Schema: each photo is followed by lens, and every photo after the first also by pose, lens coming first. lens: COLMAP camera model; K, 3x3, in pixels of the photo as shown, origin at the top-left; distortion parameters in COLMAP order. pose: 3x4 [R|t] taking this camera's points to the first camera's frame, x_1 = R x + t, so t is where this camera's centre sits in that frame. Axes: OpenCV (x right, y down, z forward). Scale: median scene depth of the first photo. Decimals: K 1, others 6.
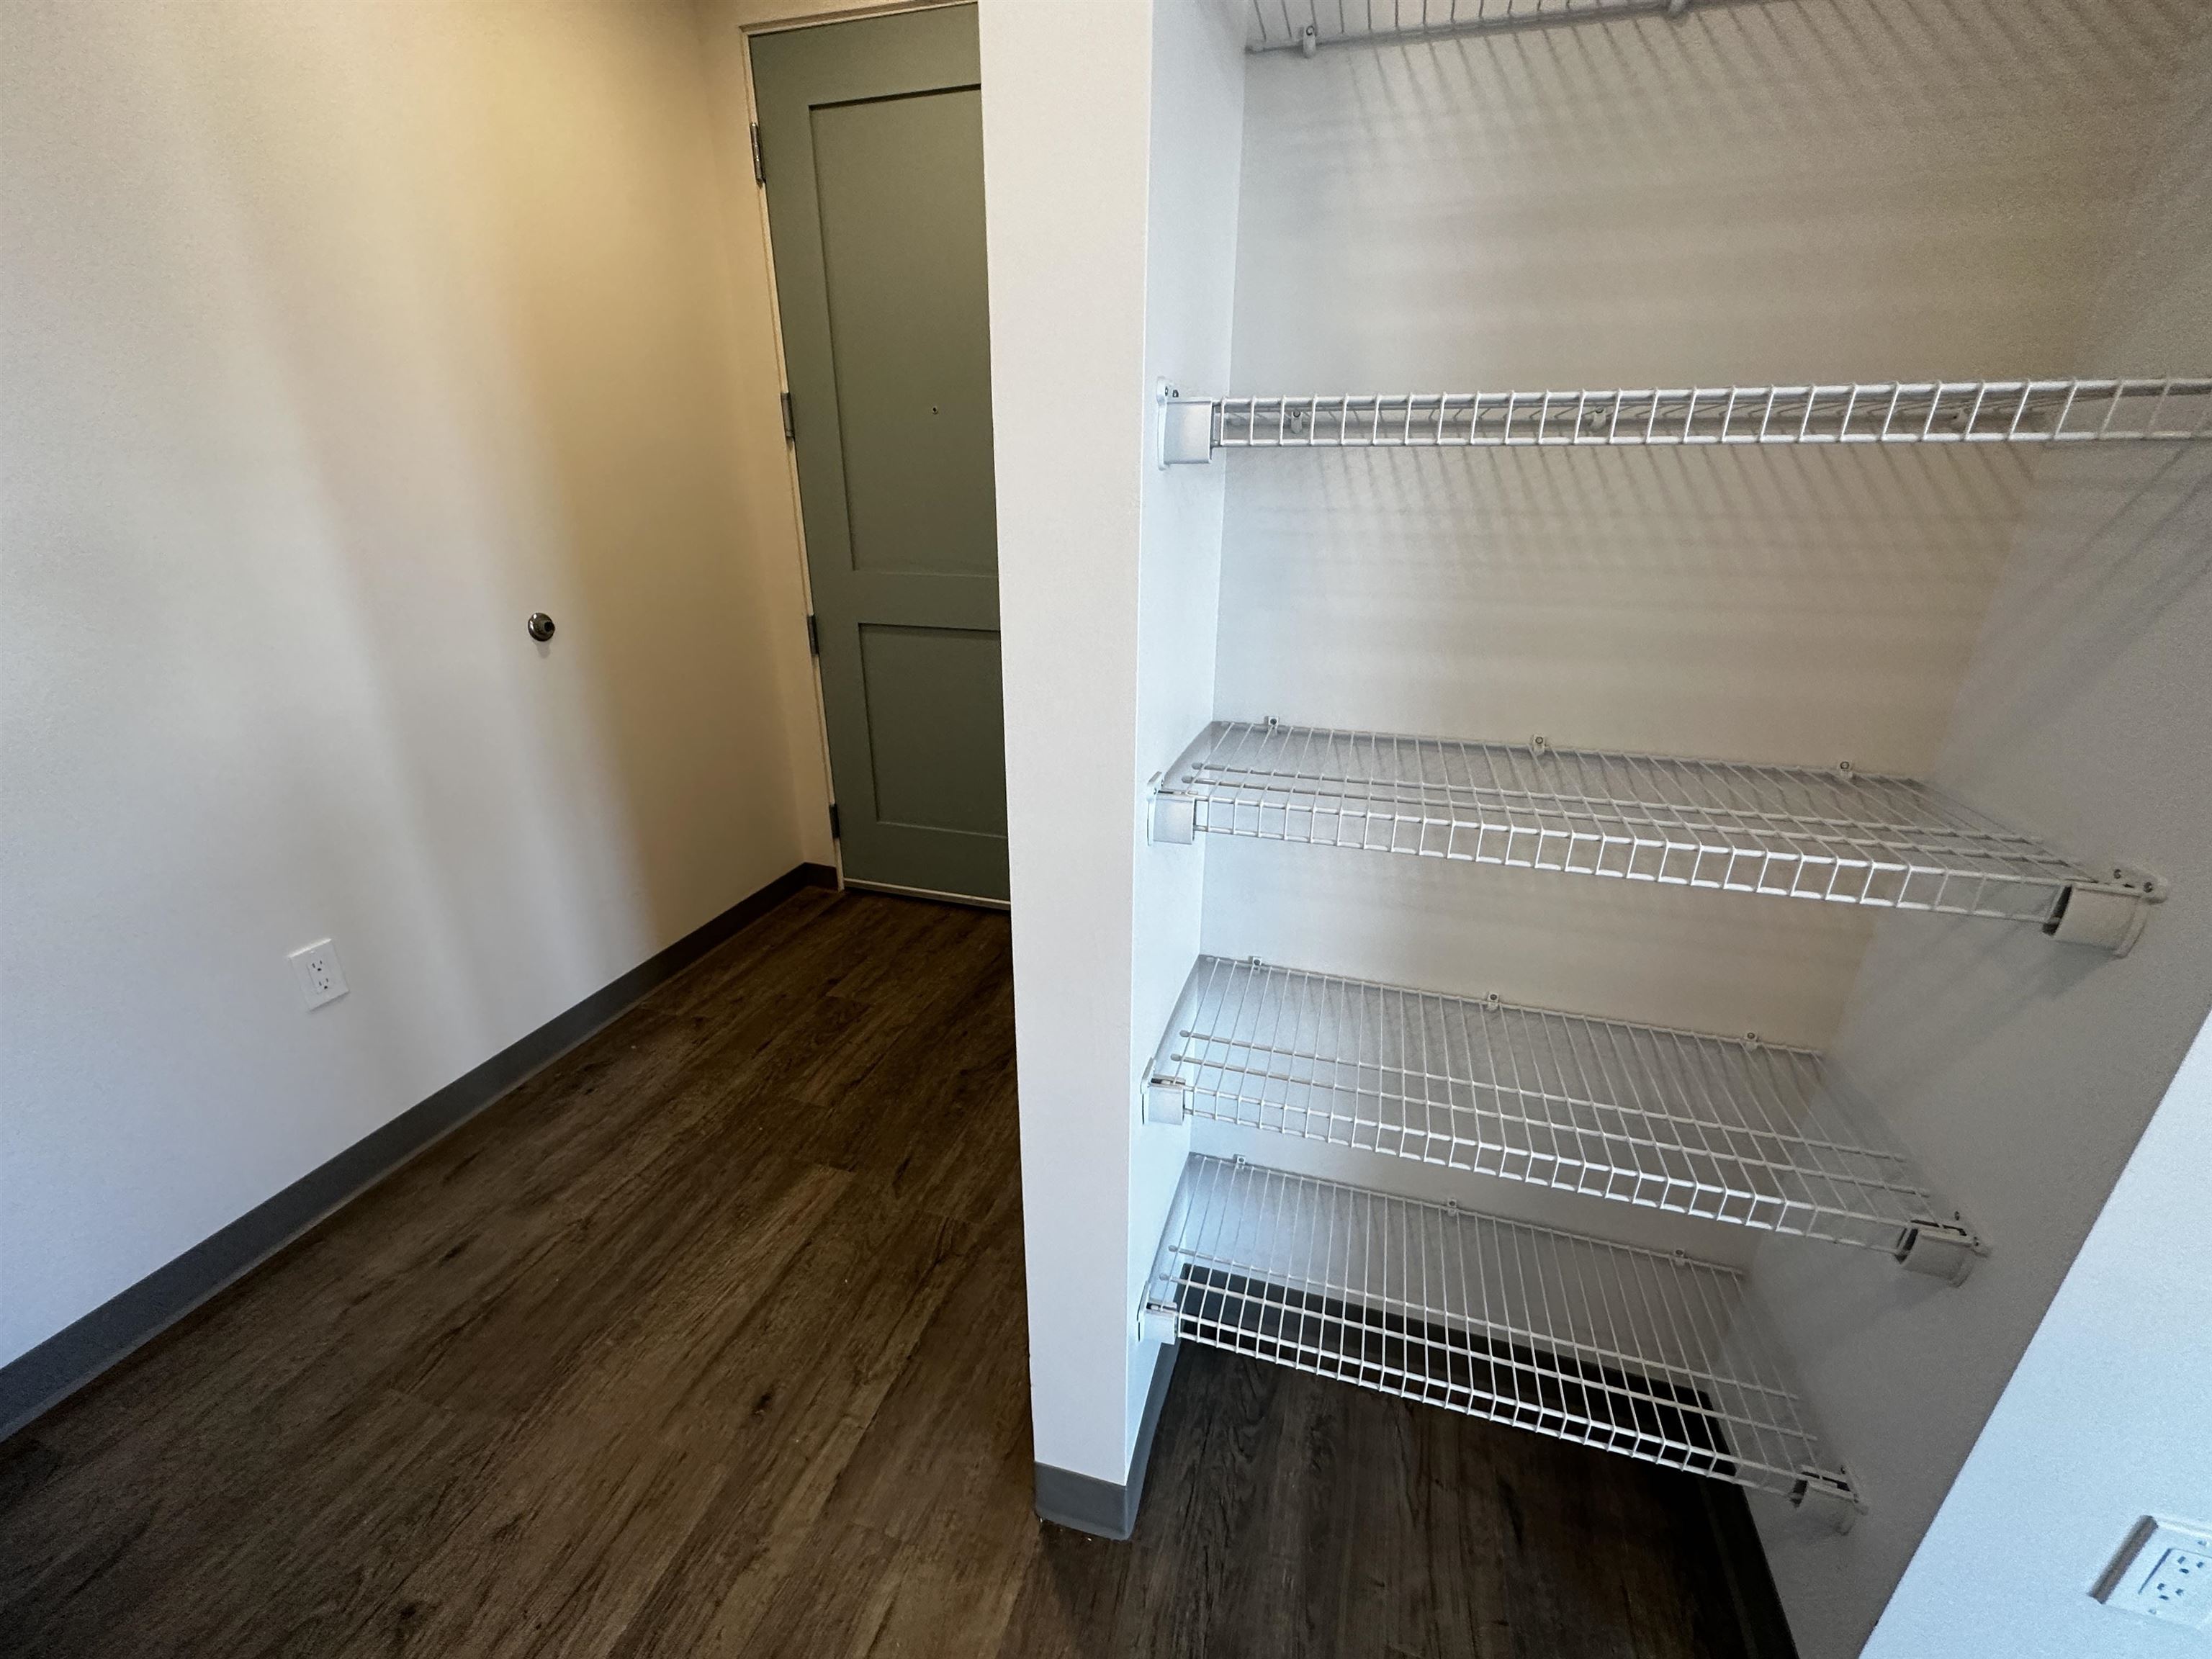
lens RADIAL K [[885.0, 0, 1103.7], [0, 885.0, 828.8], [0, 0, 1]] dist [-0.001919, 0.000468]
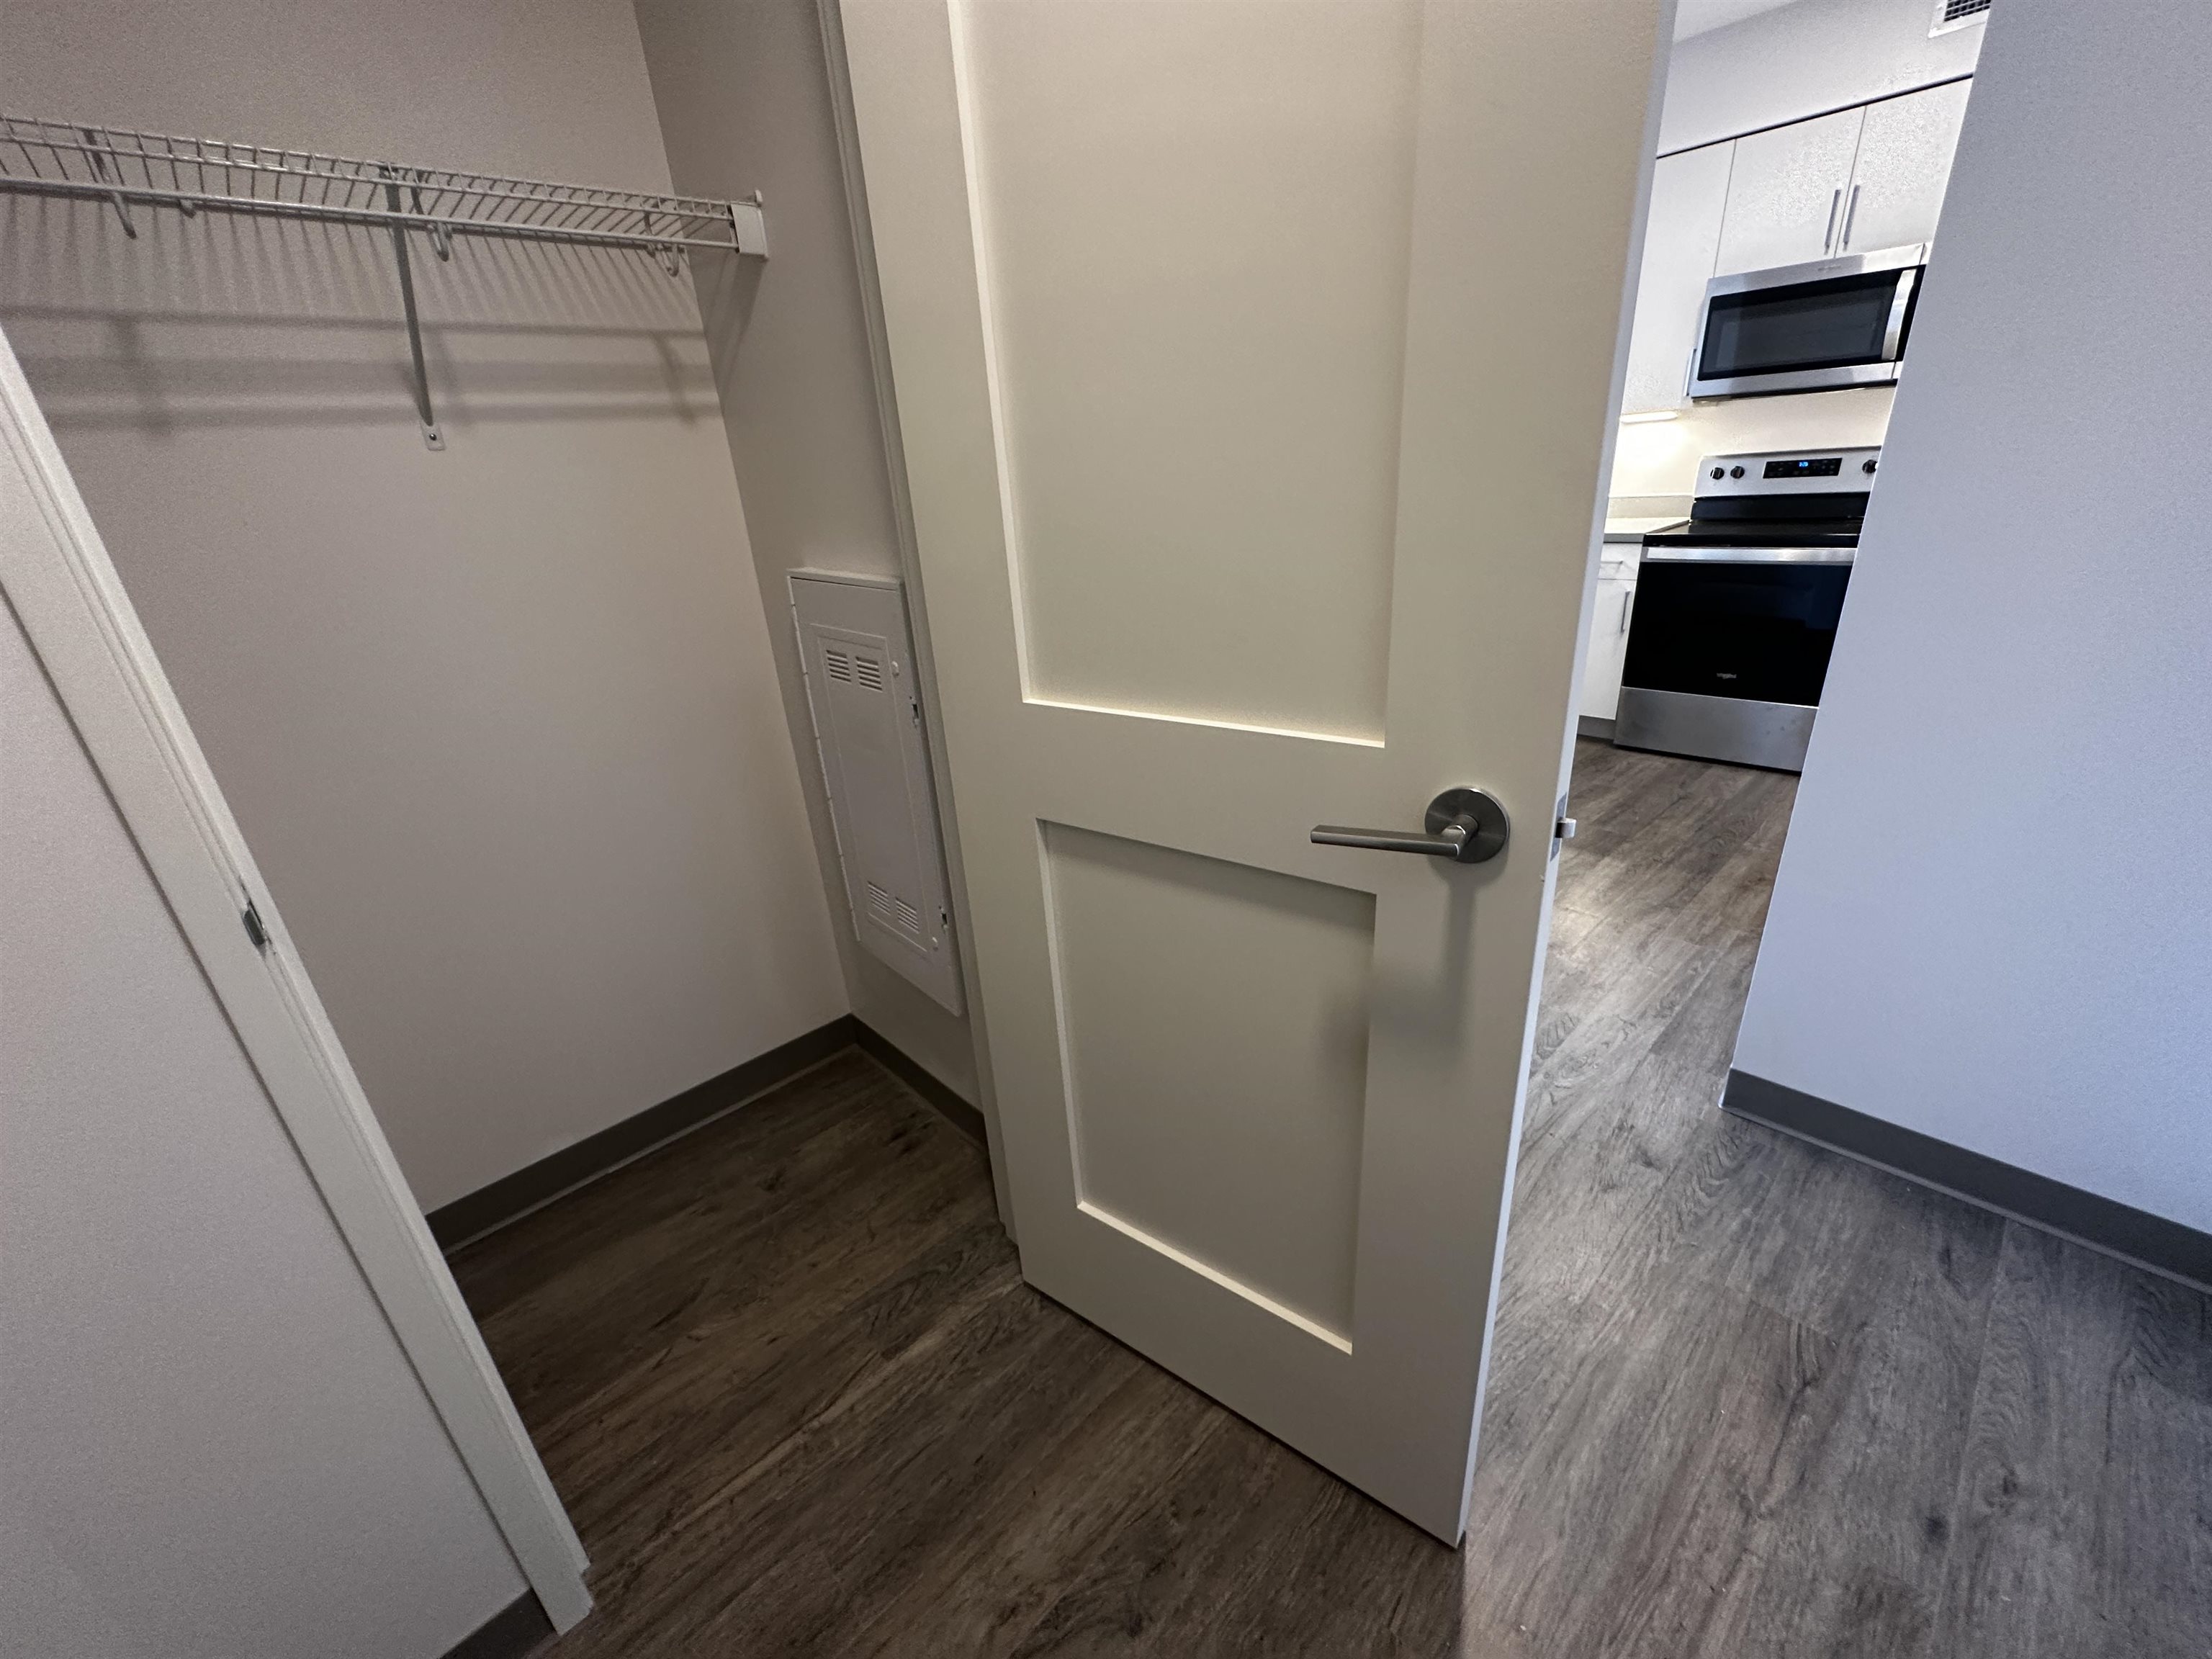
lens RADIAL K [[884.8, 0, 1107.3], [0, 884.8, 831.3], [0, 0, 1]] dist [-0.003197, 0.000962]
pose [[-0.865390, -0.136630, 0.482113, -0.555085], [0.243380, 0.726406, 0.642728, -0.663173], [-0.438025, 0.673547, -0.595372, 1.703657]]
